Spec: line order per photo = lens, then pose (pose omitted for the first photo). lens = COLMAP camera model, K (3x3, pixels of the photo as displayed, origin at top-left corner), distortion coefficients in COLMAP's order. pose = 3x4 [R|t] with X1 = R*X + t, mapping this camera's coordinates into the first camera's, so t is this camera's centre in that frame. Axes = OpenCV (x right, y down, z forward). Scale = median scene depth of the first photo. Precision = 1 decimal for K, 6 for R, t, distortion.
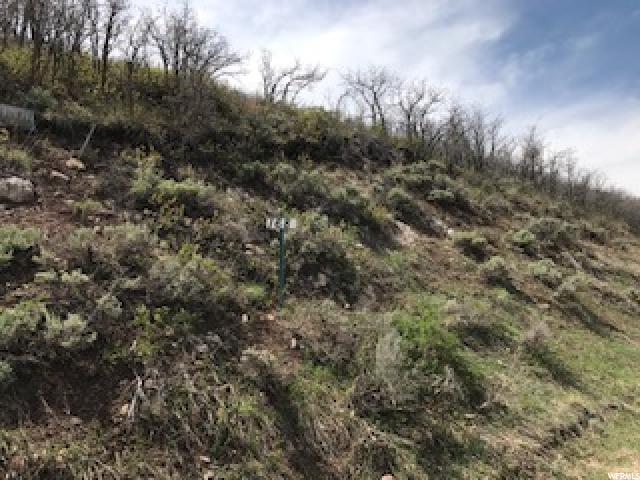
lens RADIAL K [[527.9, 0, 320.0], [0, 527.9, 240.0], [0, 0, 1]] dist [0.007978, -0.001819]
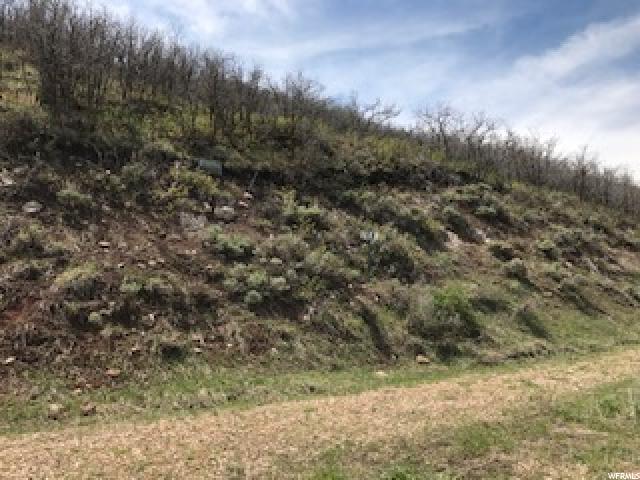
lens RADIAL K [[527.9, 0, 320.0], [0, 527.9, 240.0], [0, 0, 1]] dist [0.007978, -0.001819]
pose [[0.990544, 0.024764, -0.134939, -0.000339], [-0.024275, 0.999691, 0.005269, -0.014164], [0.135028, -0.001944, 0.990840, -0.526962]]
